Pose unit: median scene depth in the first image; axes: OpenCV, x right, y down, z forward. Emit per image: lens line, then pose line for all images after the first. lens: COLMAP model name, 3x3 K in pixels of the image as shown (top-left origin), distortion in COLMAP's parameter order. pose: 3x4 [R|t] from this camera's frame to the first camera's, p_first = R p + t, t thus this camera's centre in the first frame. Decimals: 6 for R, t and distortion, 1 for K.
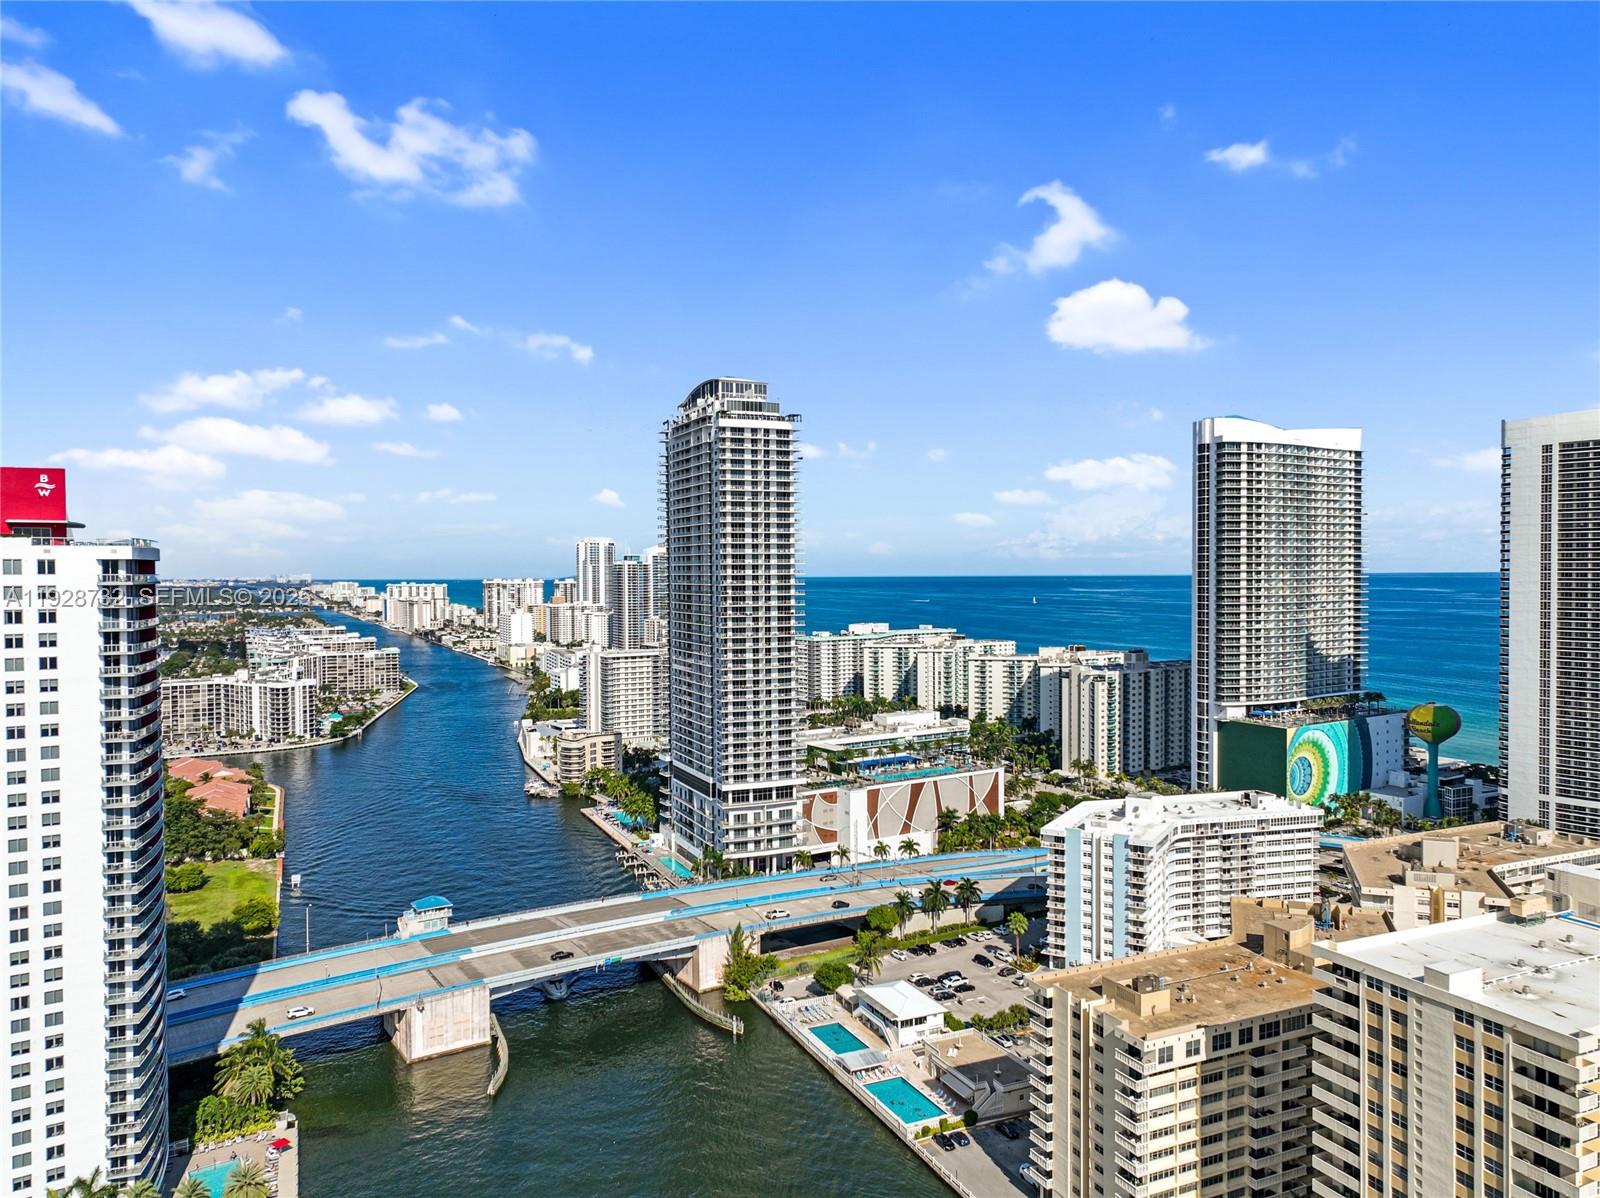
lens RADIAL K [[1135.4, 0, 801.7], [0, 1135.4, 618.3], [0, 0, 1]] dist [0.000199, 0.008588]
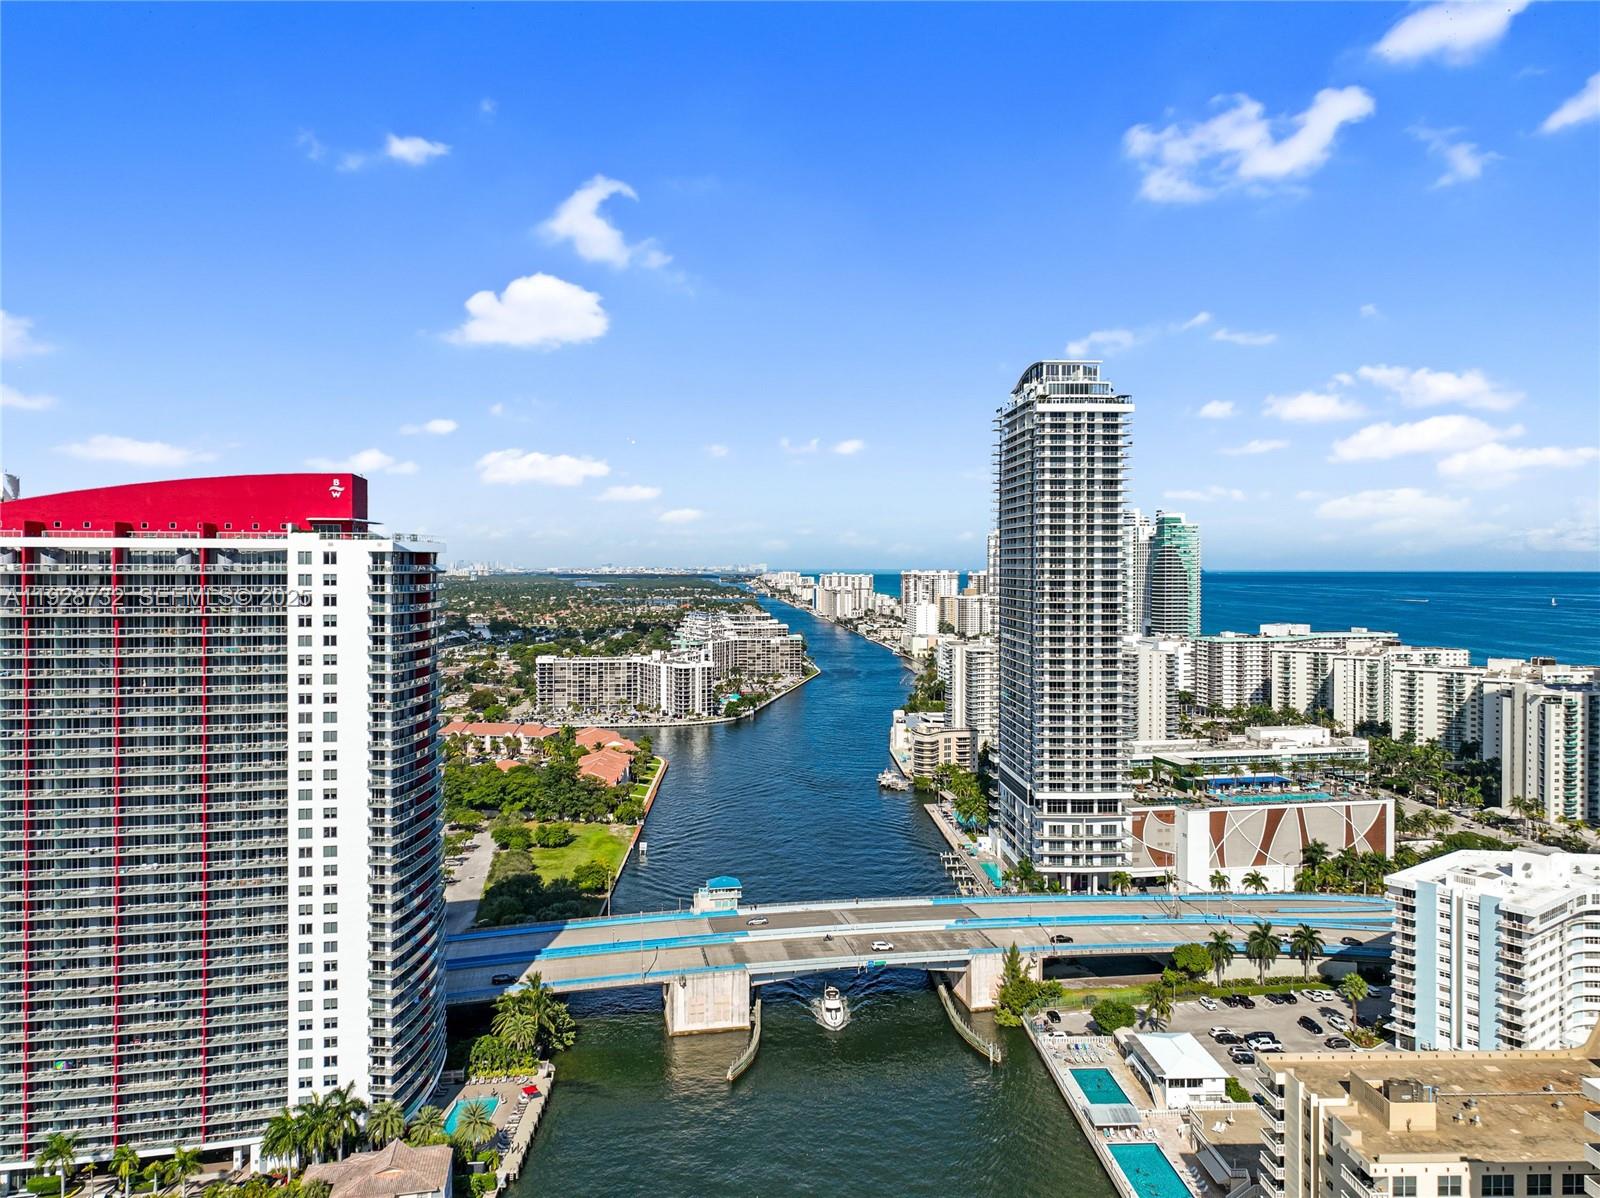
lens RADIAL K [[1144.8, 0, 790.6], [0, 1144.8, 596.8], [0, 0, 1]] dist [-0.001383, 0.008473]
pose [[0.923799, 0.018565, -0.382427, 0.103170], [-0.023084, 0.999707, -0.007230, -0.003649], [0.382181, 0.015507, 0.923958, 0.044585]]
